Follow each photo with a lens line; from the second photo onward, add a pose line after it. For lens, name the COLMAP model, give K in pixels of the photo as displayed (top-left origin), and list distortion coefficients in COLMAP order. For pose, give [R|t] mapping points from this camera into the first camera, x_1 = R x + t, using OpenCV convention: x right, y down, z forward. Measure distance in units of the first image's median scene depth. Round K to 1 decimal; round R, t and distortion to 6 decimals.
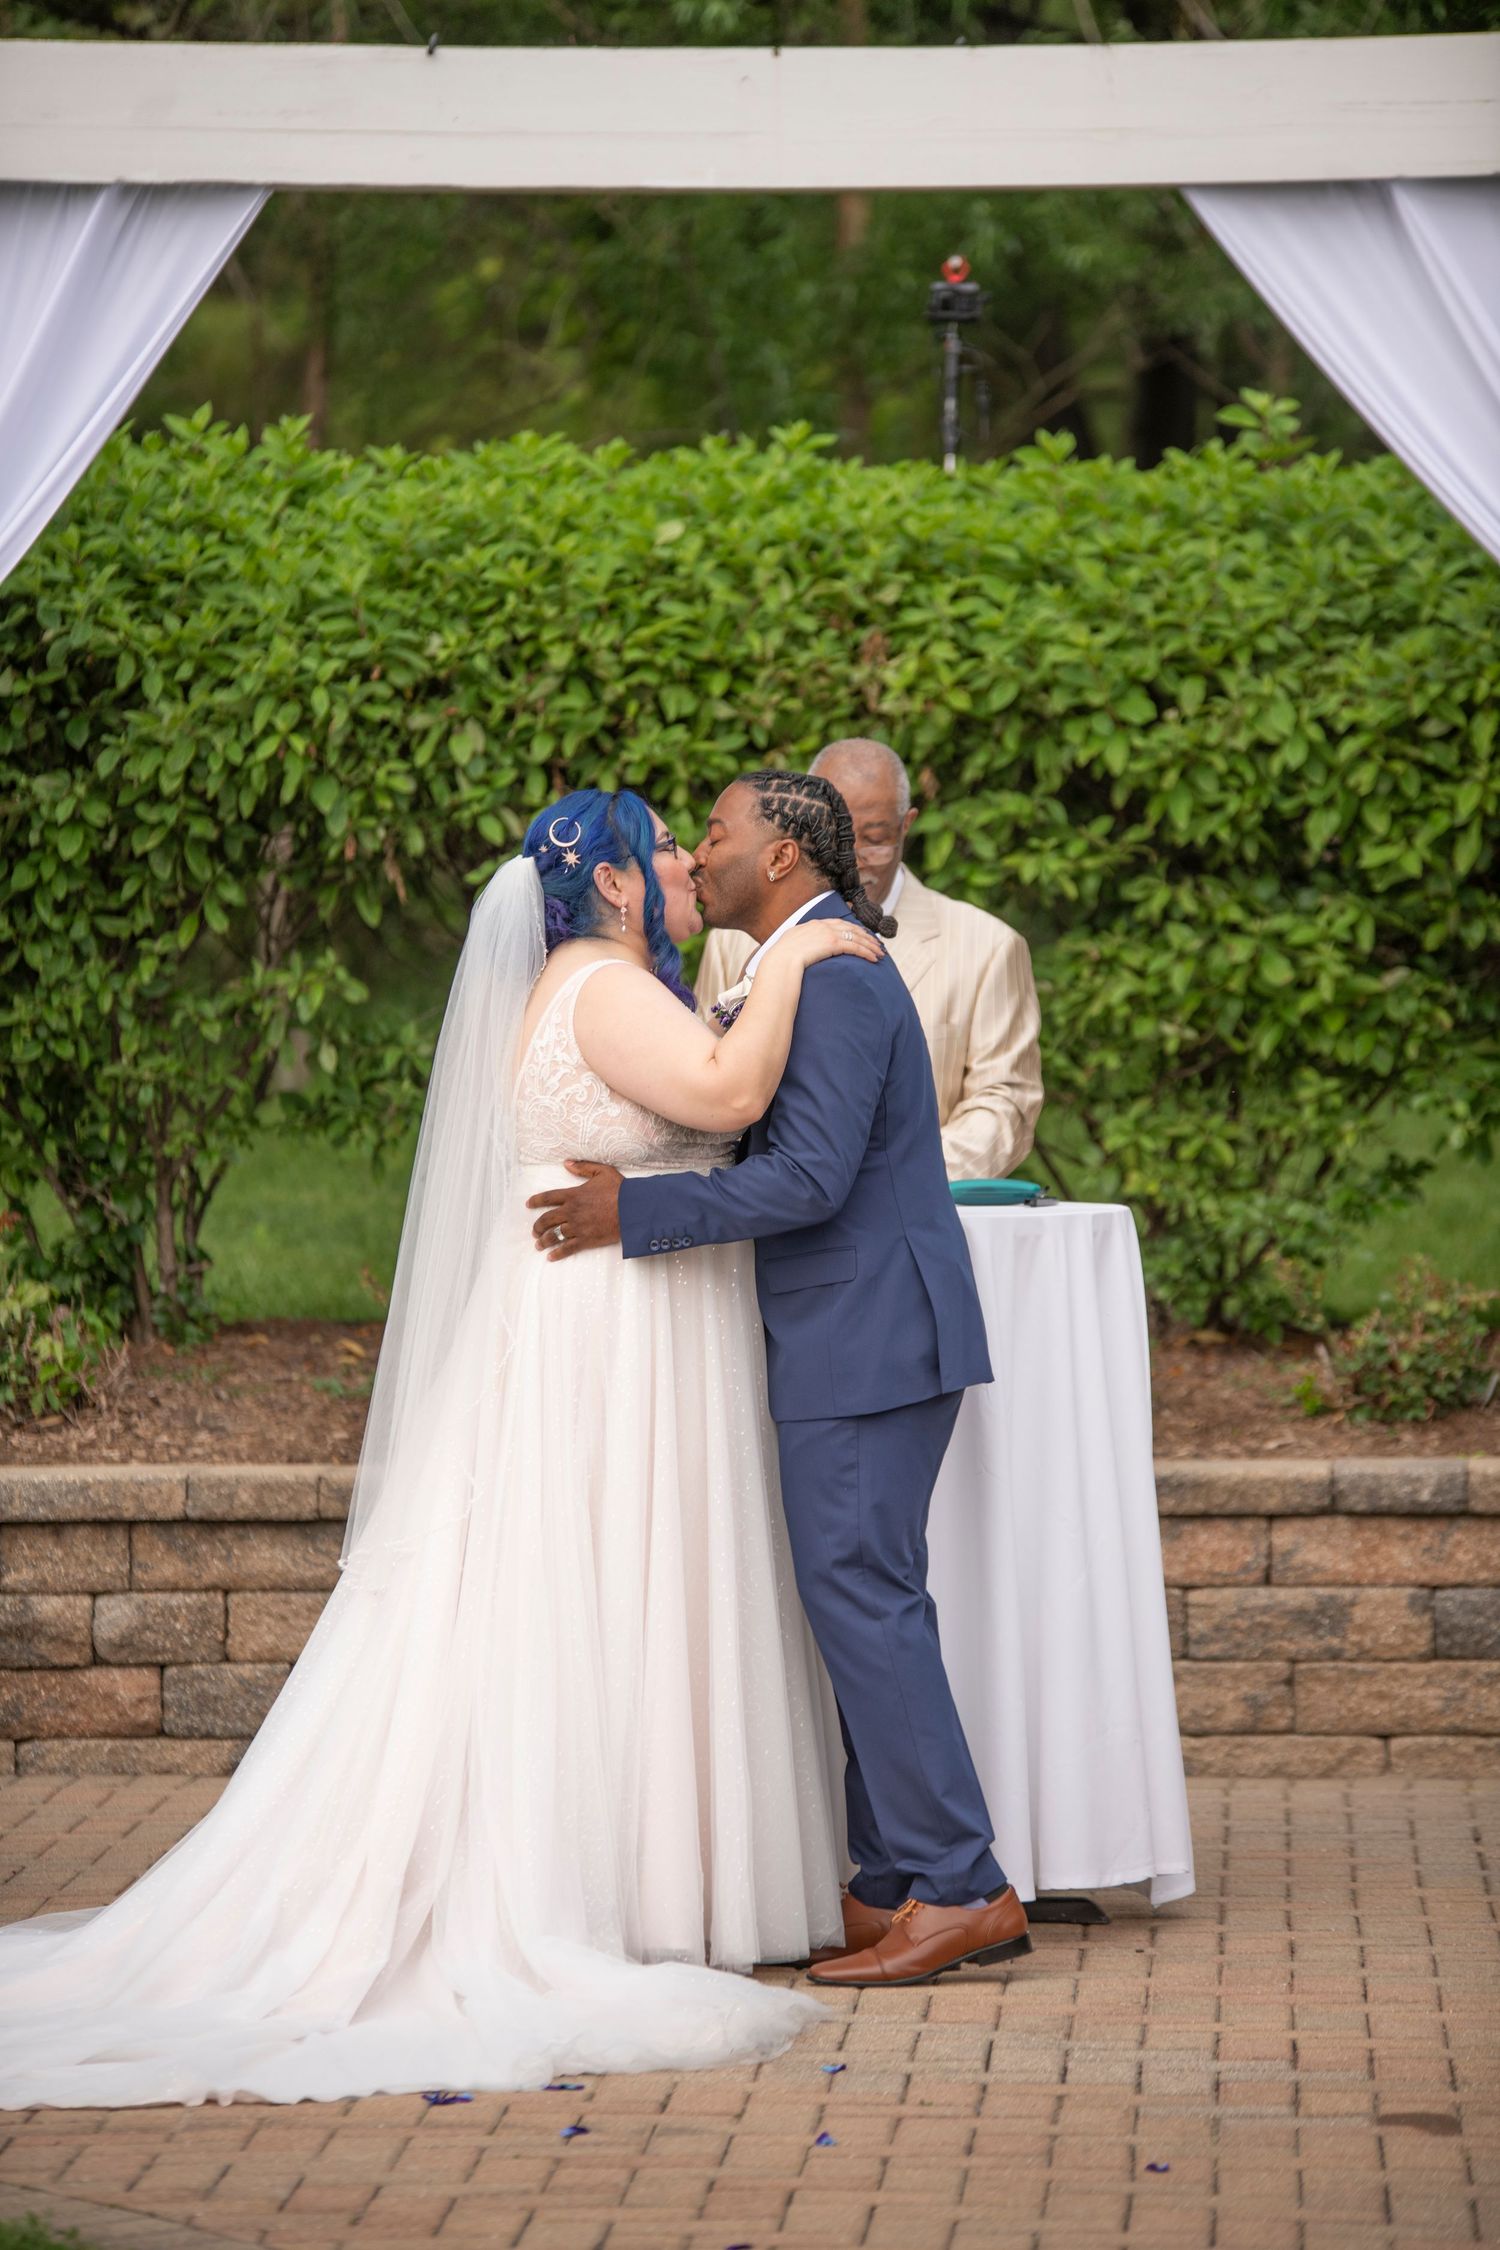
lens RADIAL K [[10443.2, 0, 762.4], [0, 10443.2, 1147.9], [0, 0, 1]] dist [1.298500, 0.000000]
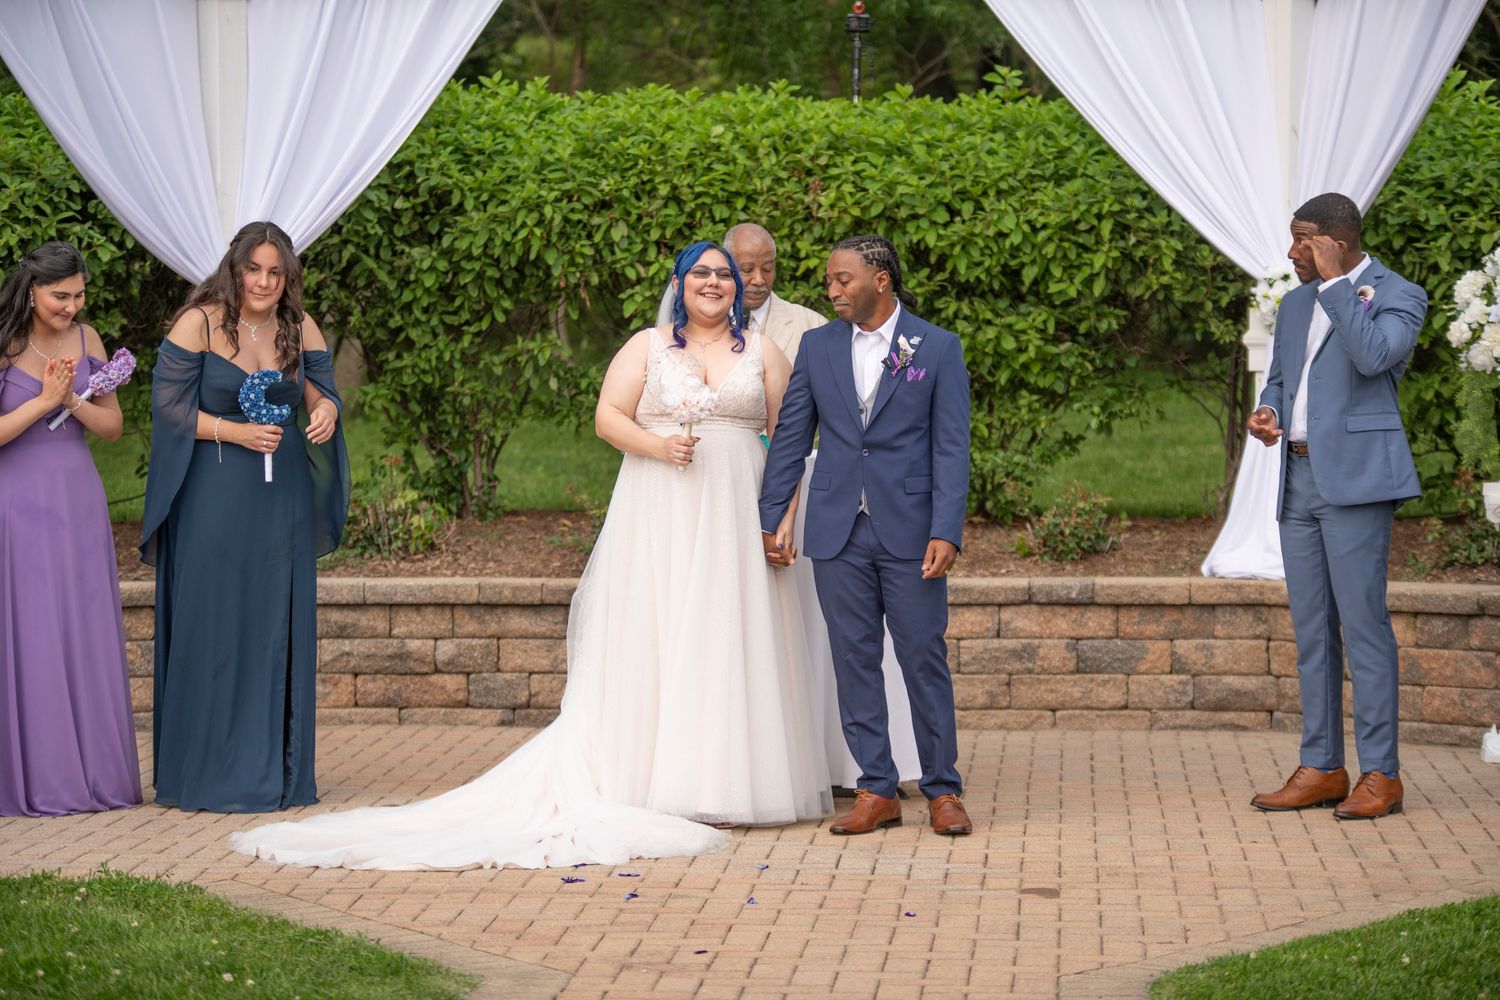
lens RADIAL K [[4856.1, 0, 748.5], [0, 4856.1, 493.2], [0, 0, 1]] dist [0.129295, 0.000000]
pose [[0.999789, 0.004767, -0.019977, 0.016958], [-0.004564, 0.999938, 0.010201, 0.003311], [0.020024, -0.010108, 0.999748, 0.037192]]
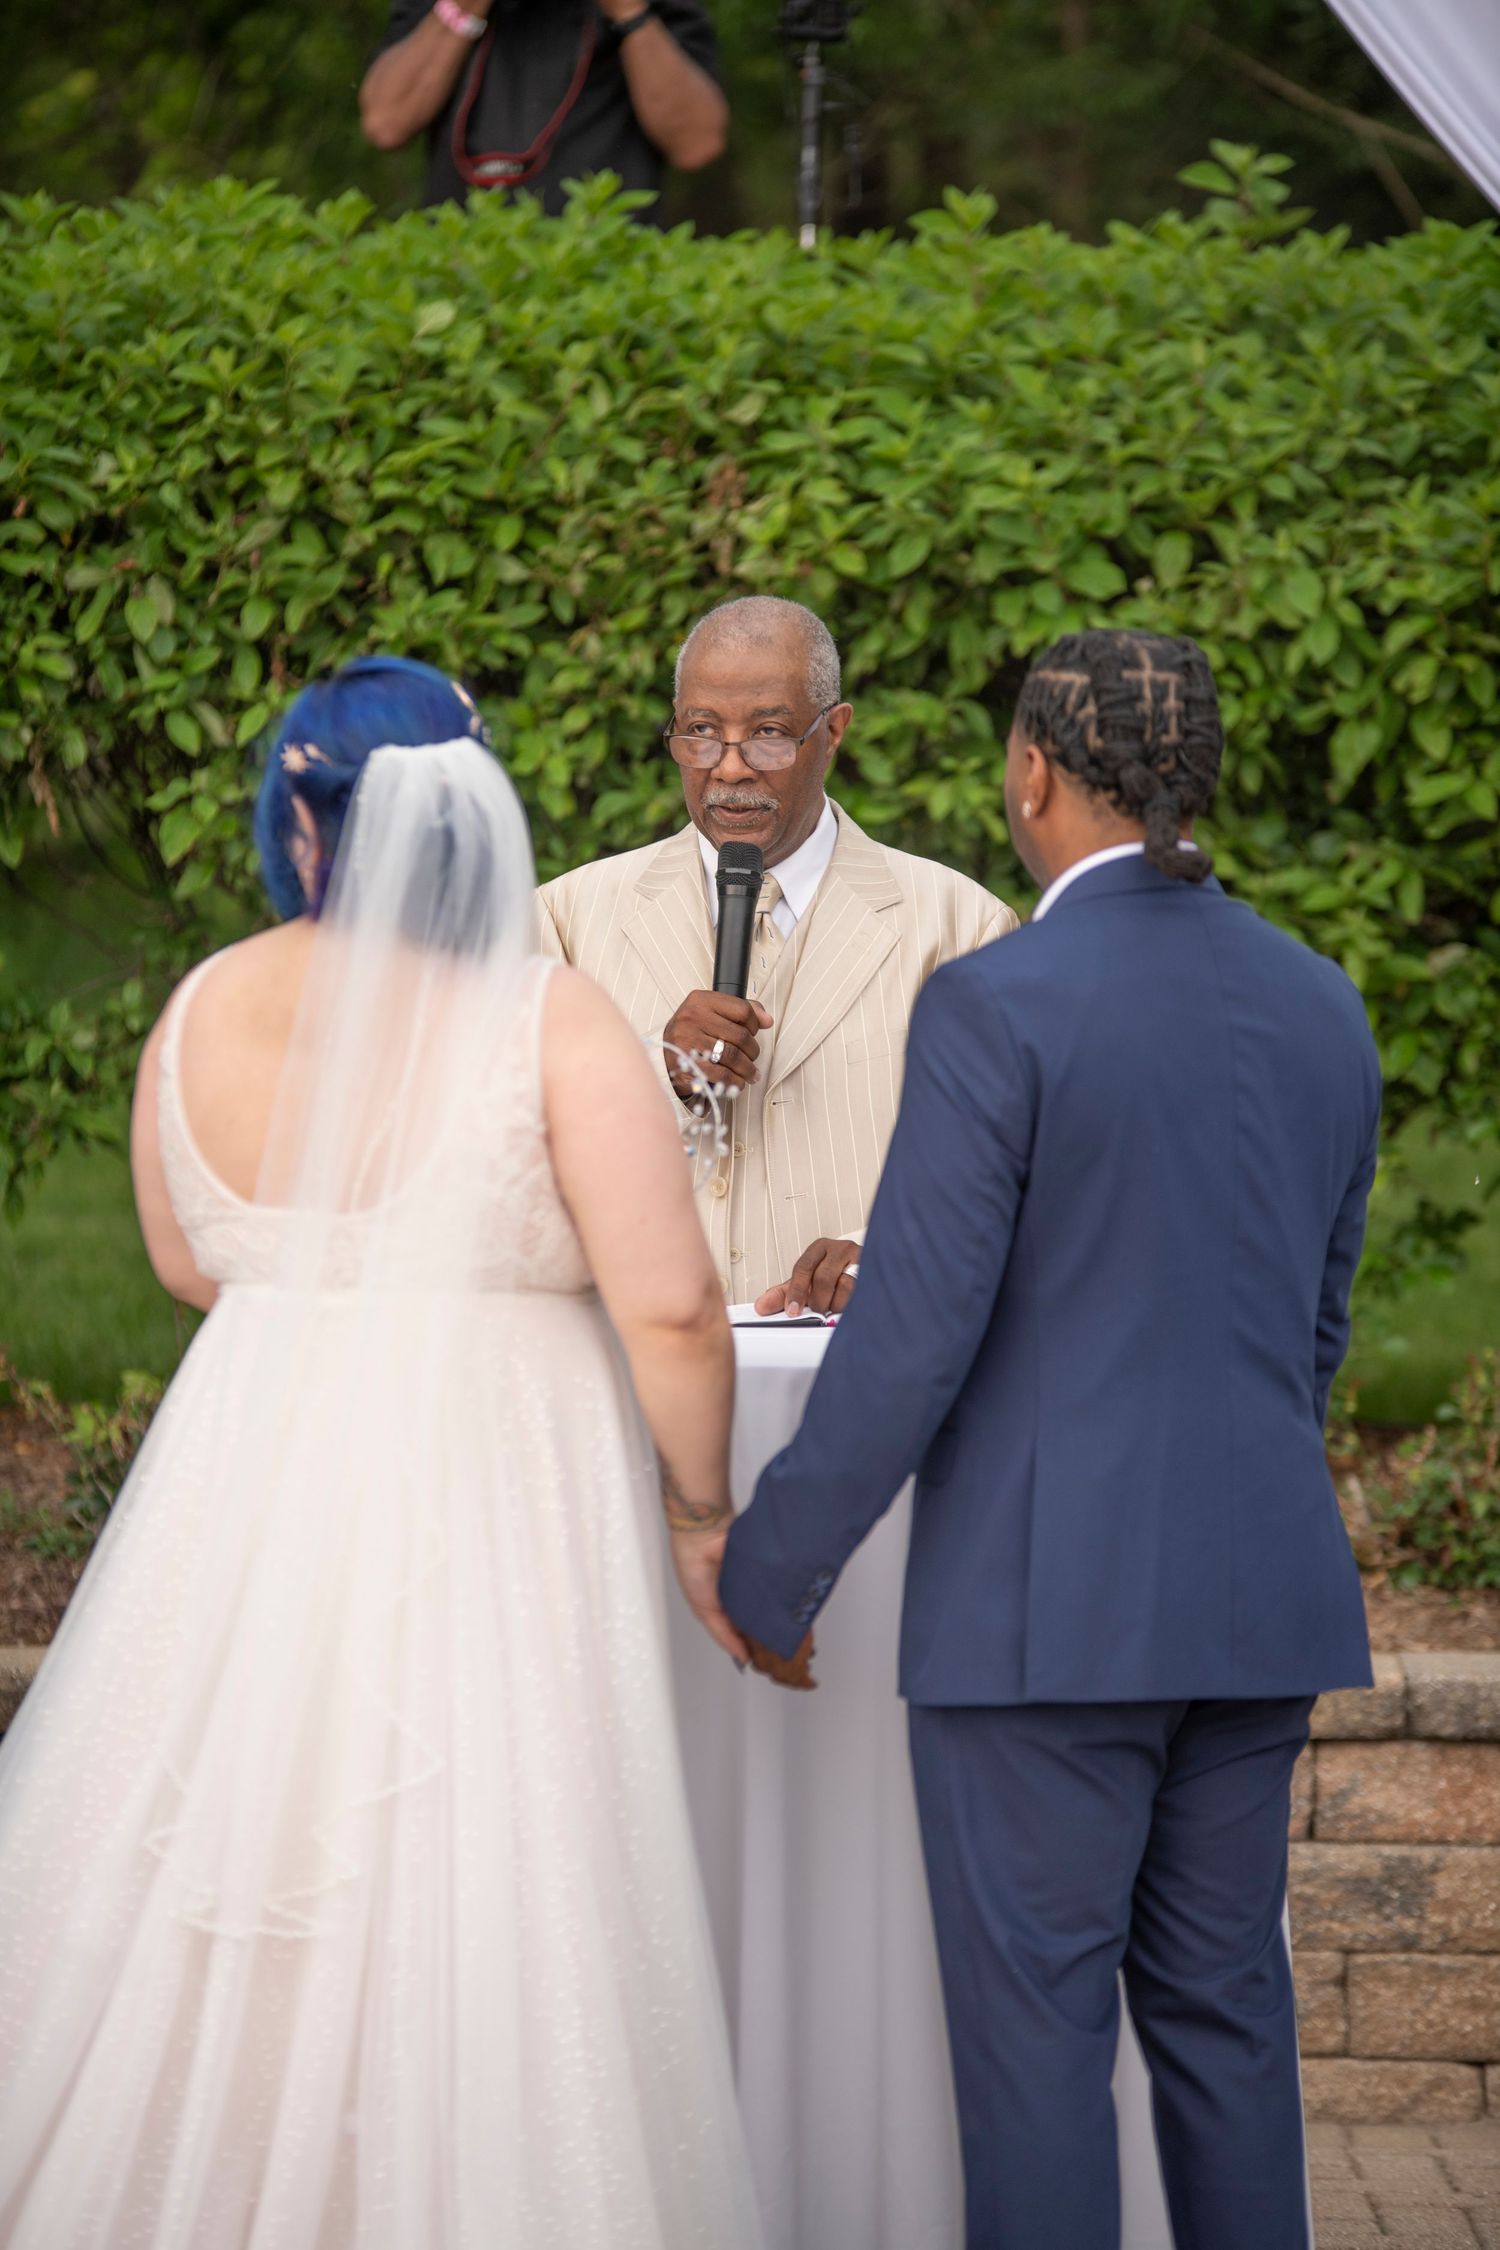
lens RADIAL K [[9337.2, 0, 766.1], [0, 9337.2, 1126.9], [0, 0, 1]] dist [1.081622, 0.000000]
pose [[0.998151, 0.011292, 0.059725, -0.024224], [-0.012019, 0.999858, 0.011835, -0.011750], [-0.059583, -0.012531, 0.998145, 0.362818]]
